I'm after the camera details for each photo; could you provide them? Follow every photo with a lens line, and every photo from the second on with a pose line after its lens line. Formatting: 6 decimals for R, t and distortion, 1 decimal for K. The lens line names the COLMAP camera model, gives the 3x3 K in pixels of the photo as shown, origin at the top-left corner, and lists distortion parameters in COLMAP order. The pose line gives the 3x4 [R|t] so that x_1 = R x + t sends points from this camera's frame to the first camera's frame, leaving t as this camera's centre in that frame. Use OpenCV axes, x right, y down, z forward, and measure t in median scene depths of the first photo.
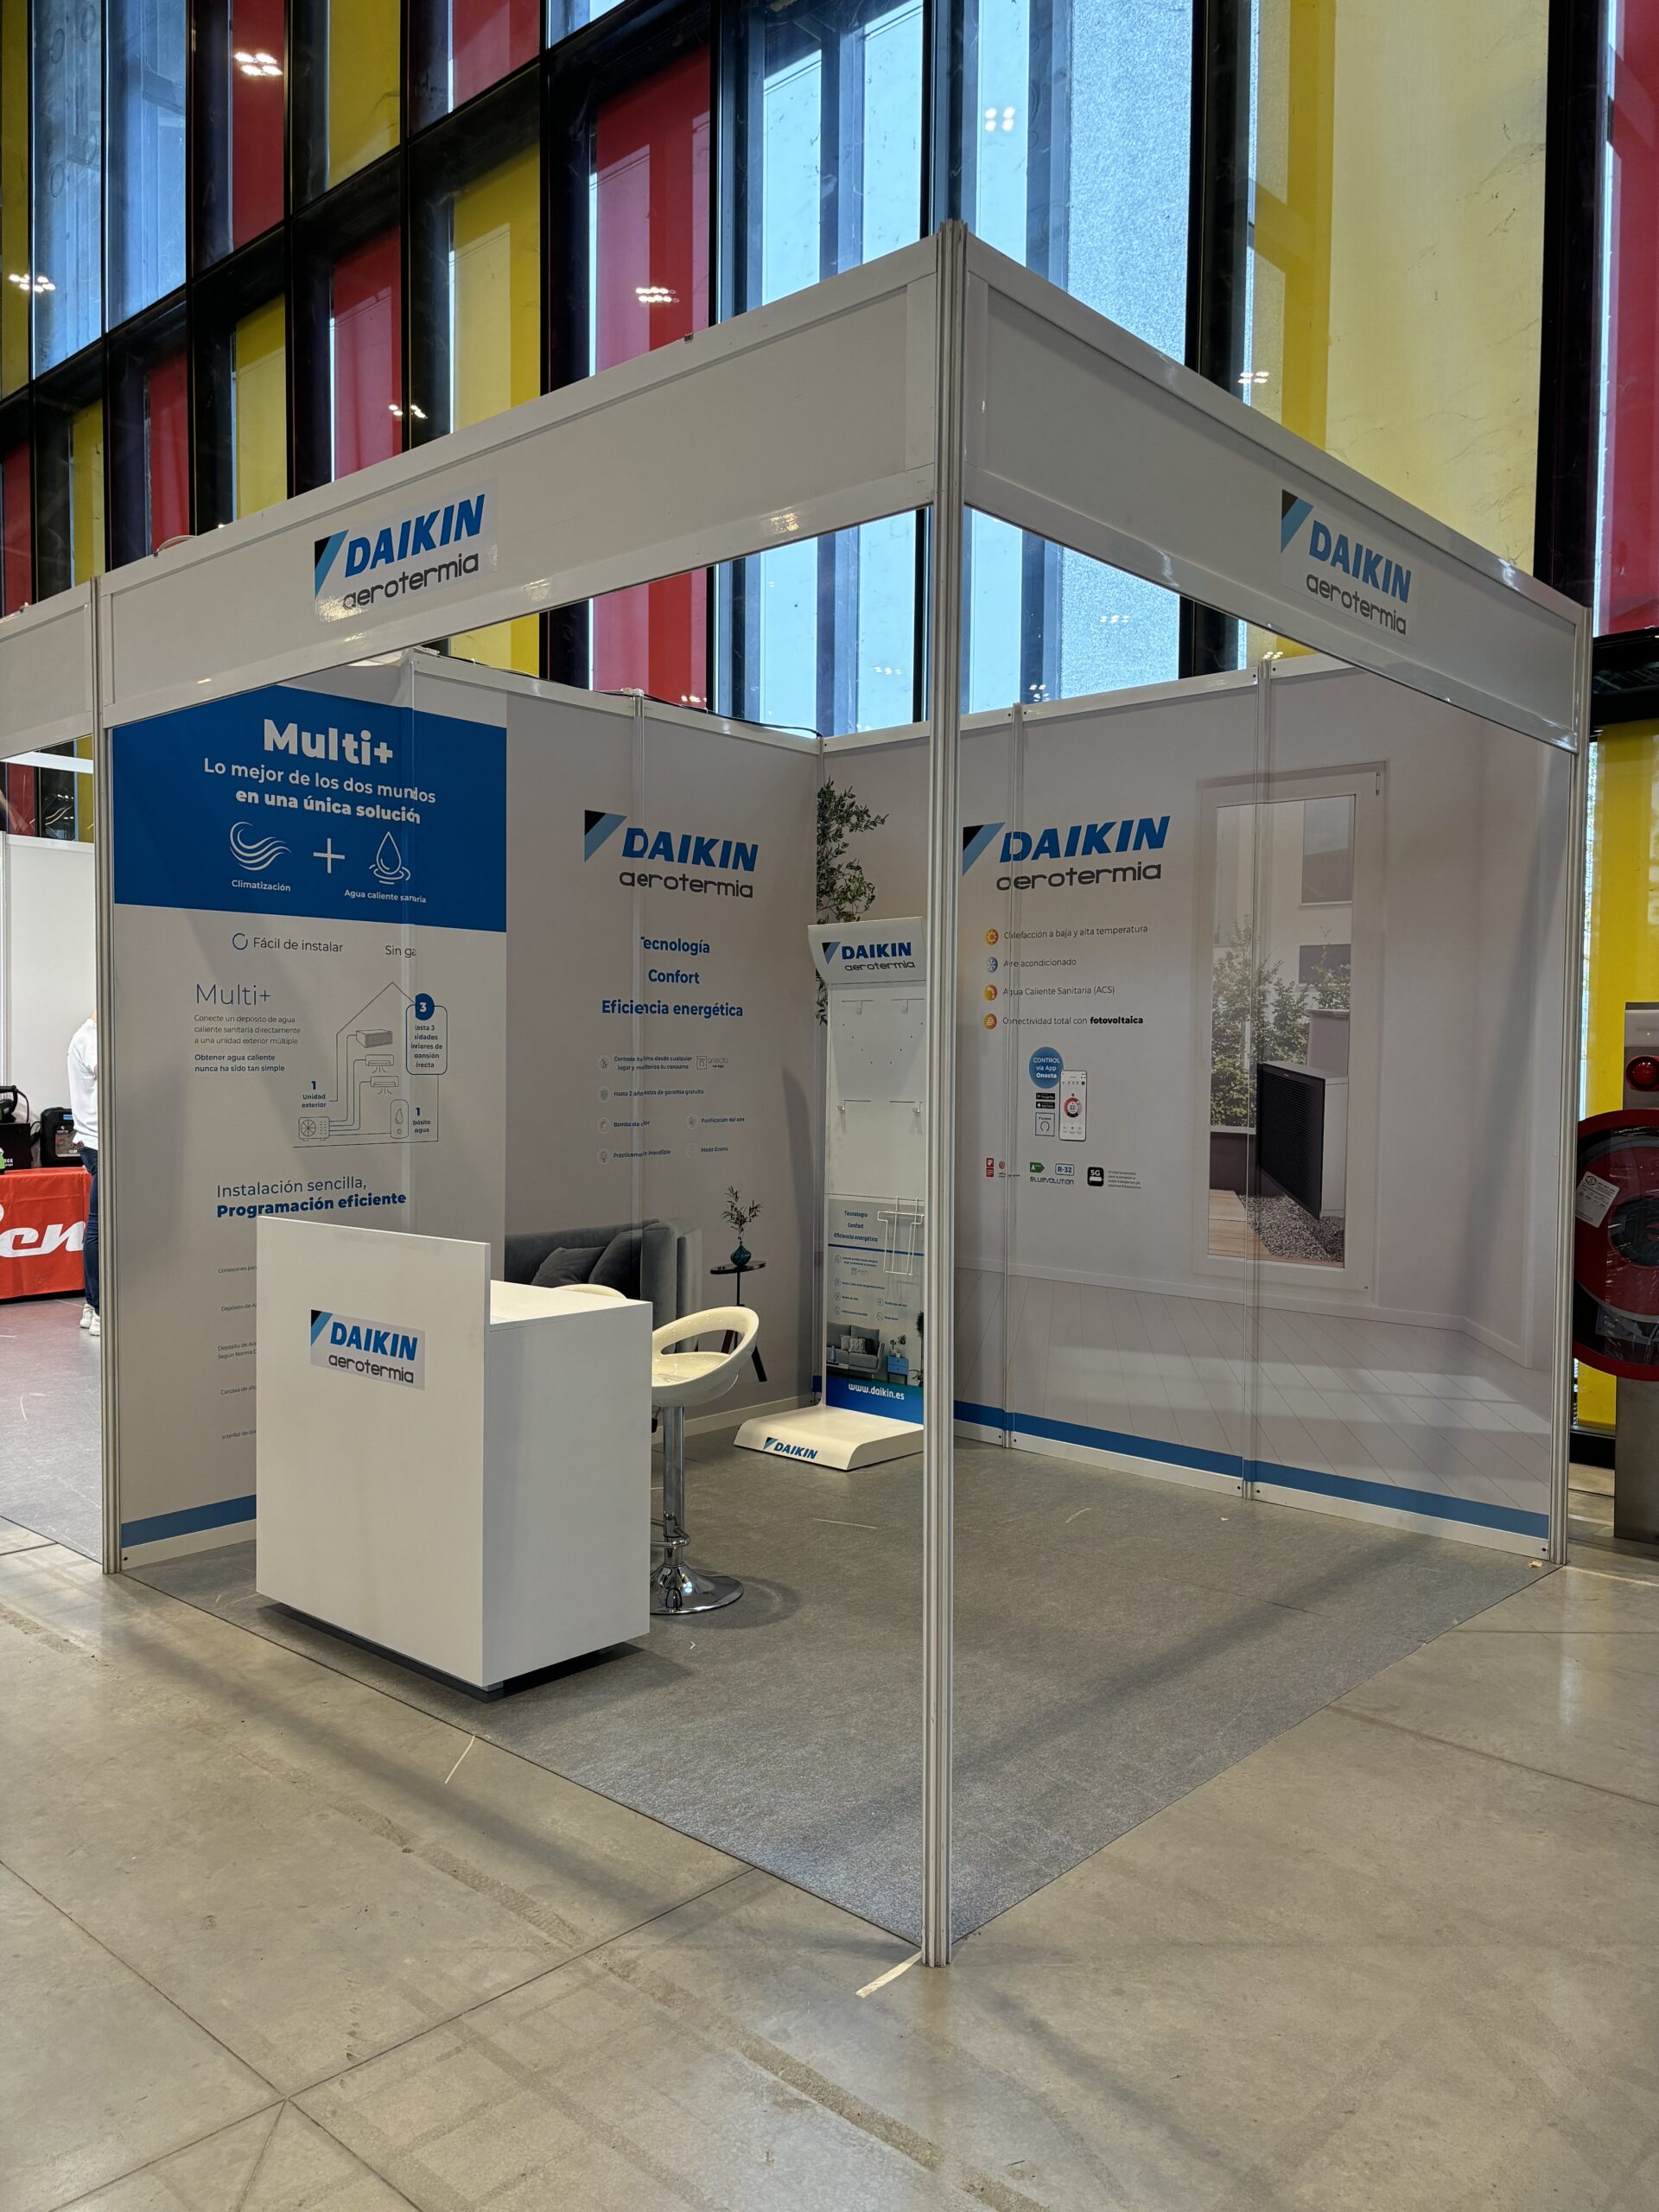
lens RADIAL K [[1684.8, 0, 810.0], [0, 1684.8, 1113.5], [0, 0, 1]] dist [0.024564, -0.006388]
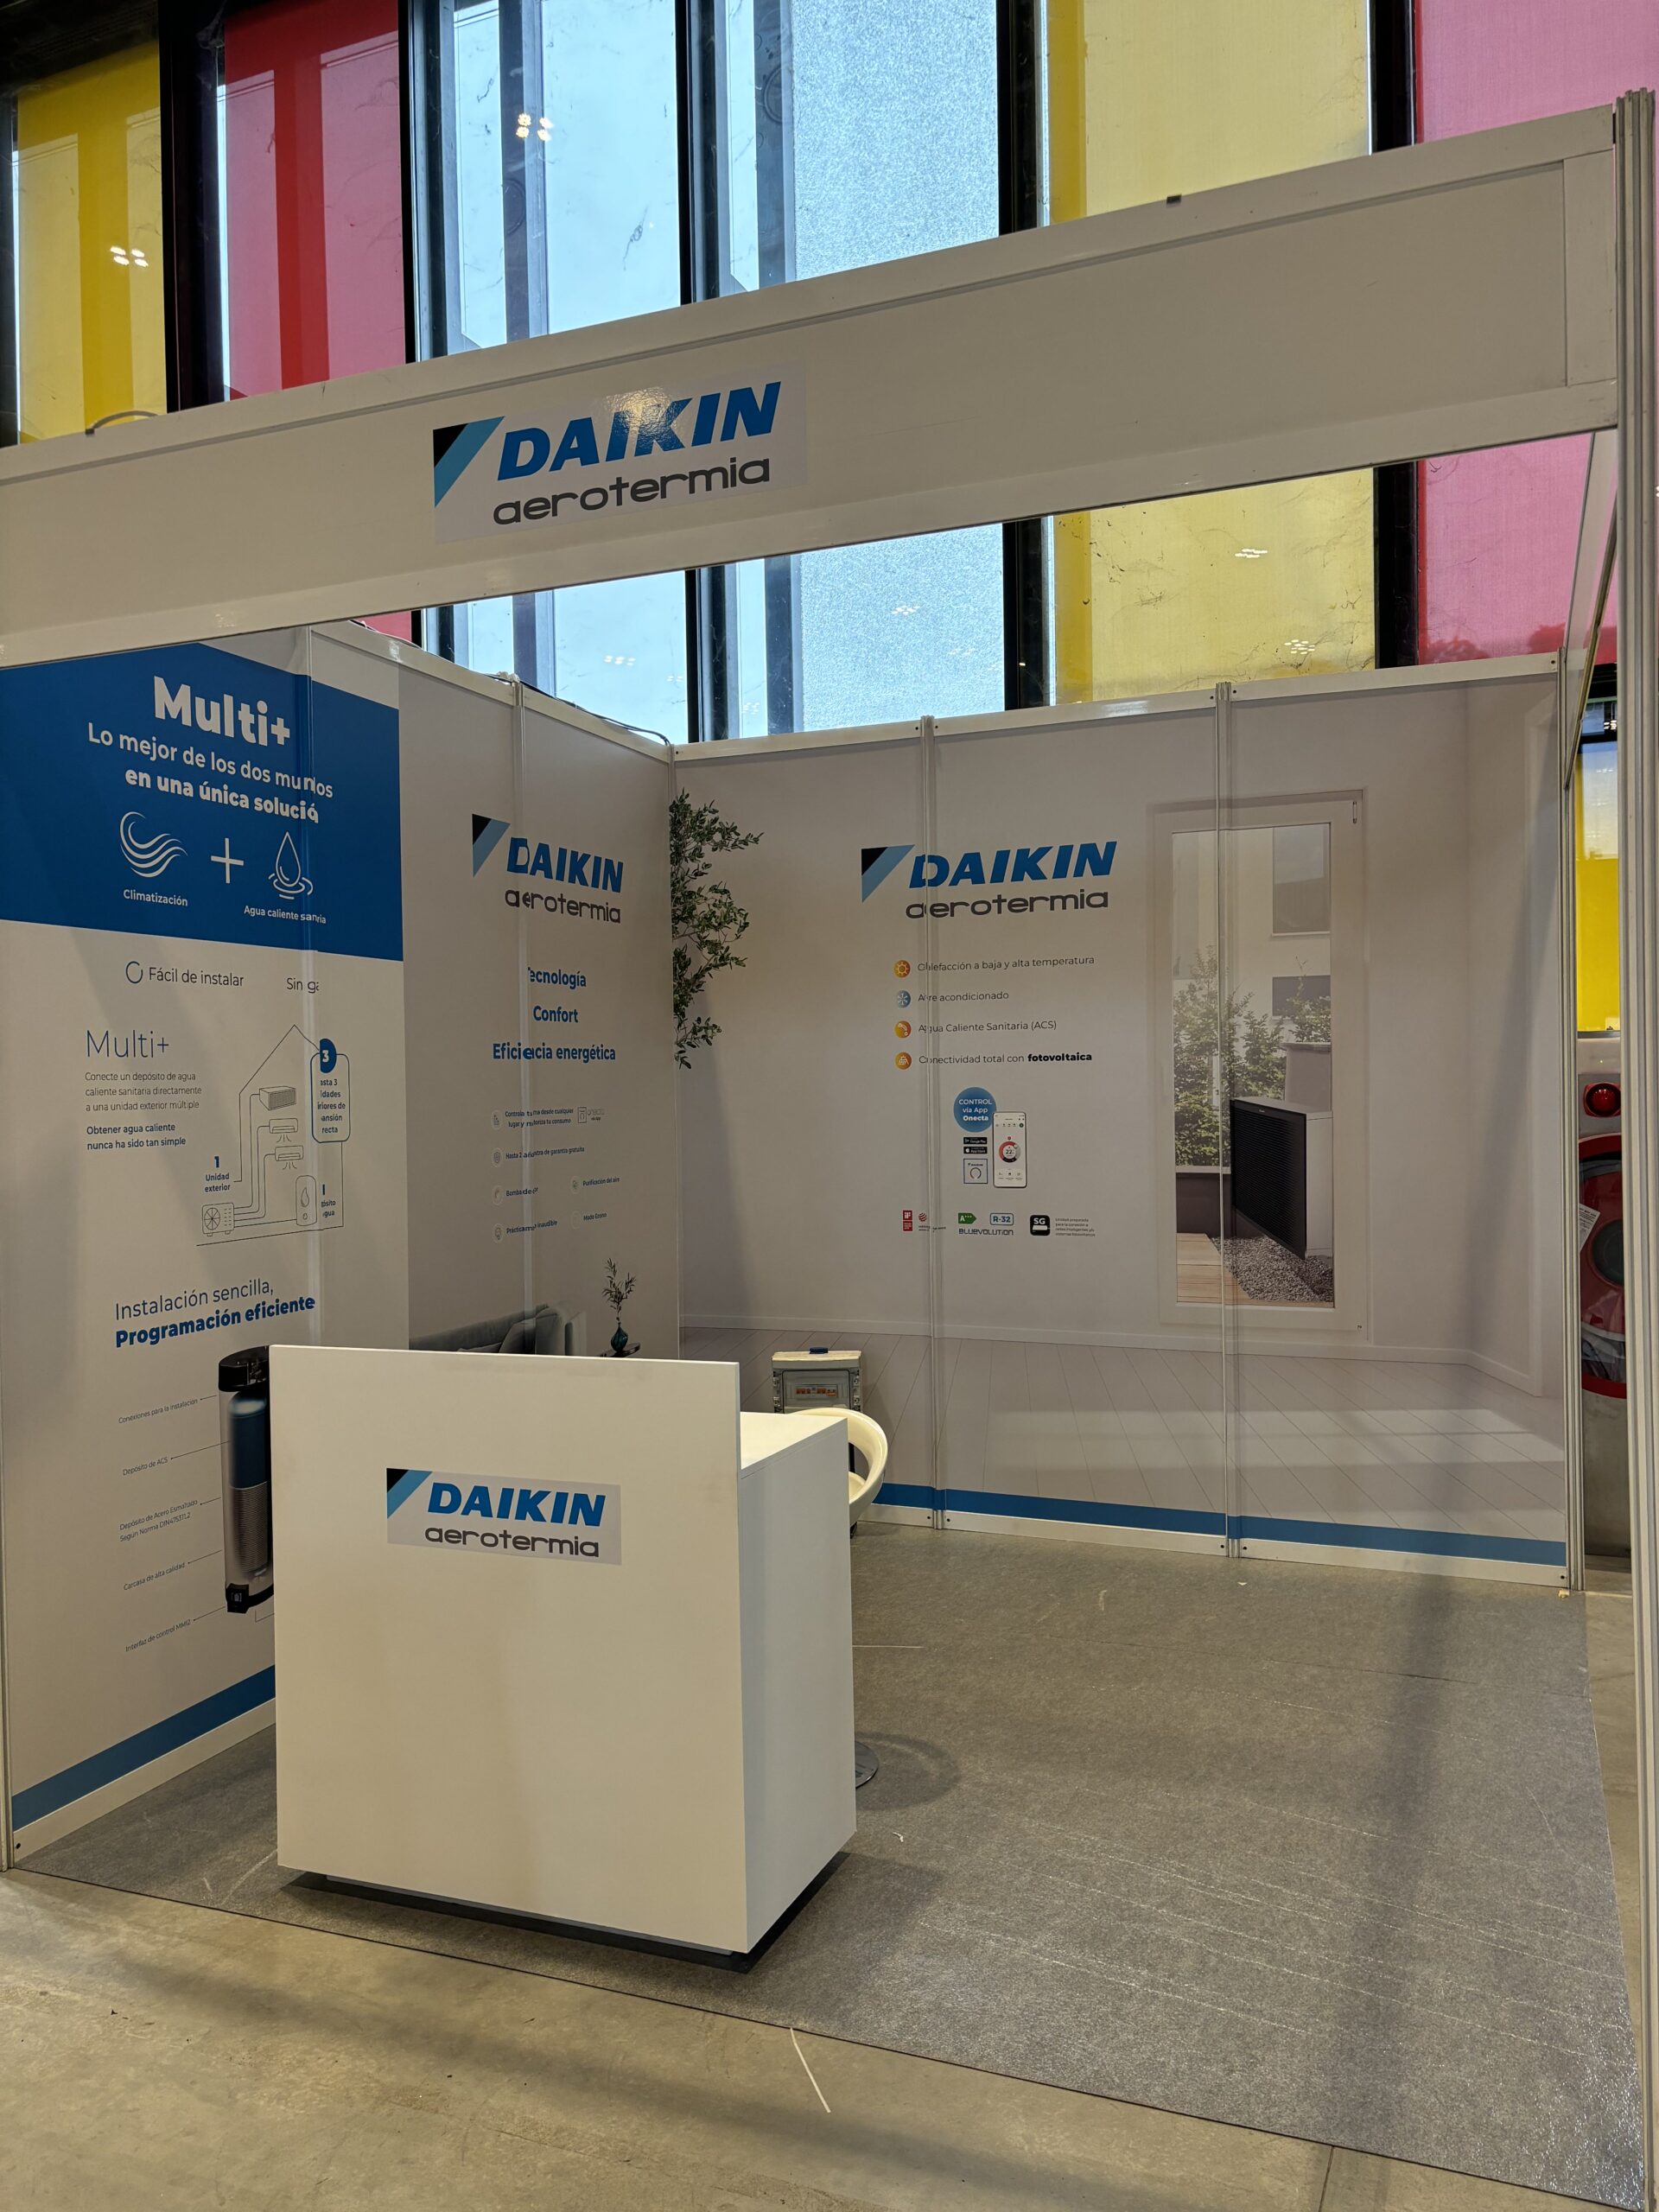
lens RADIAL K [[1682.3, 0, 829.5], [0, 1682.3, 1106.0], [0, 0, 1]] dist [0.021507, -0.001451]
pose [[0.937460, -0.027964, 0.346969, -0.287585], [0.037224, 0.999106, -0.020050, -0.015741], [-0.346098, 0.031712, 0.937662, 0.187256]]
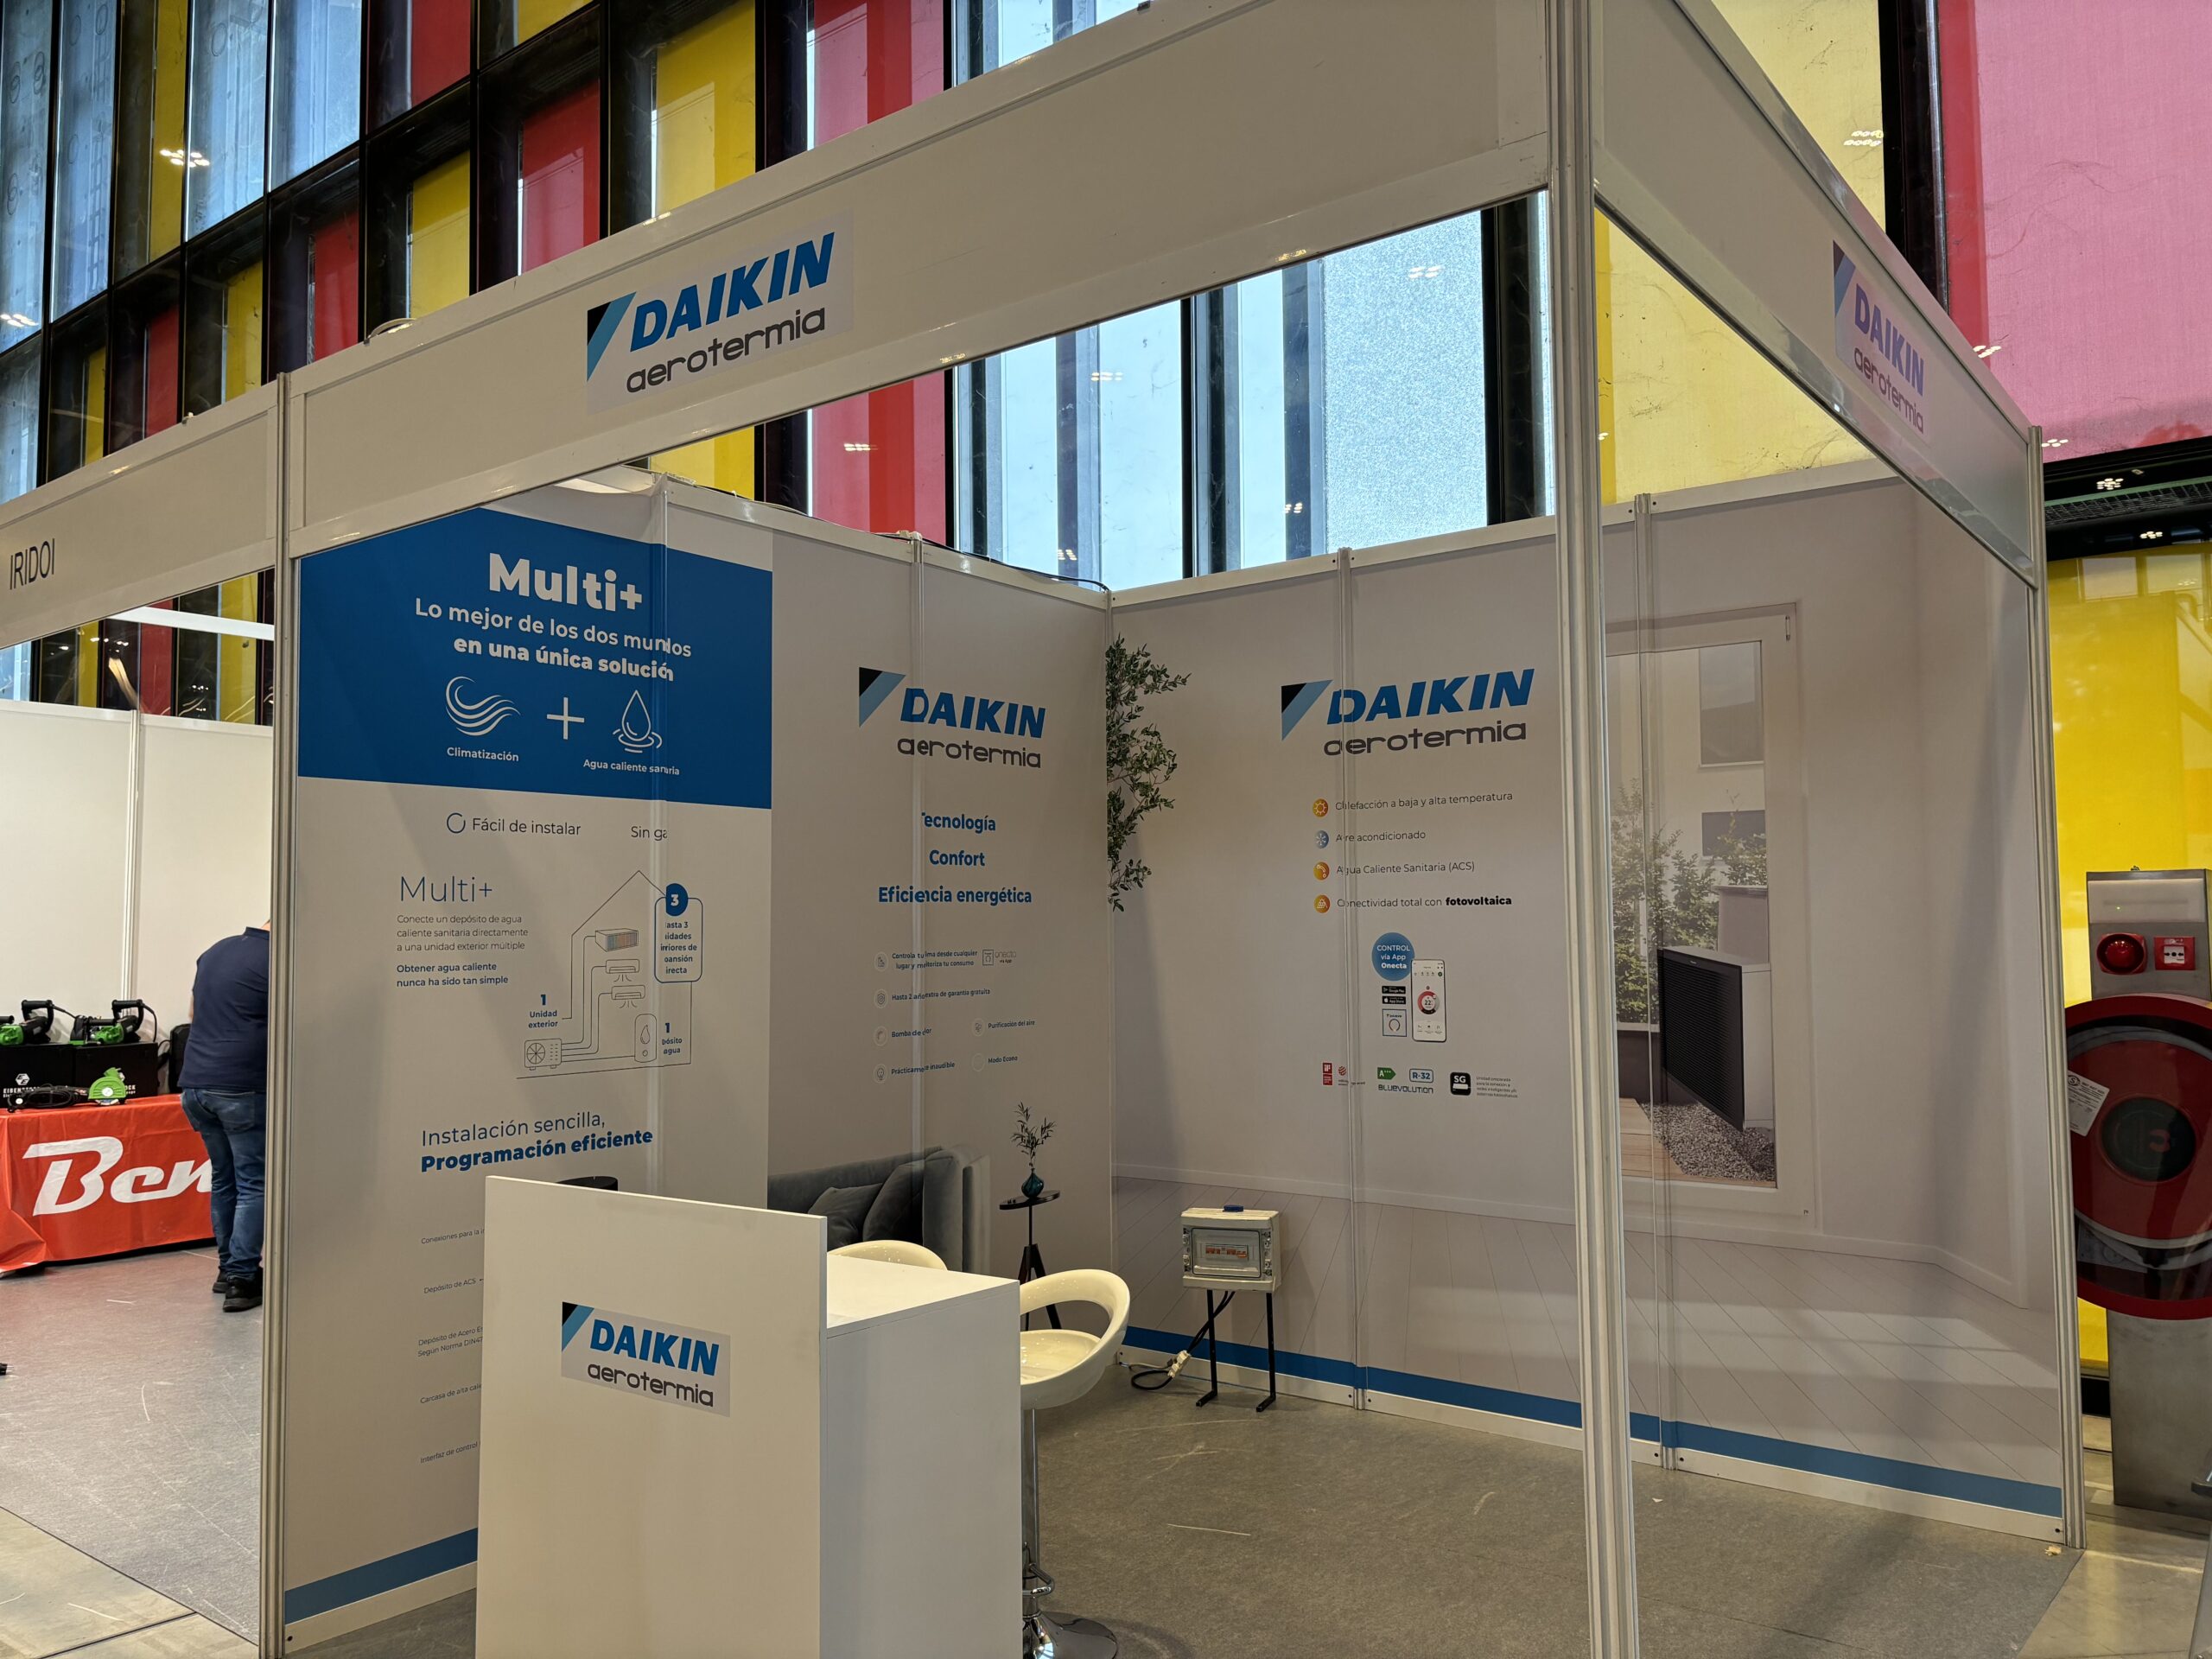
lens RADIAL K [[1682.3, 0, 1104.3], [0, 1682.3, 838.0], [0, 0, 1]] dist [0.021507, -0.001451]
pose [[0.996578, -0.014094, 0.081446, -0.088221], [0.021786, 0.995303, -0.094330, -0.011206], [-0.079734, 0.095781, 0.992204, 0.165490]]
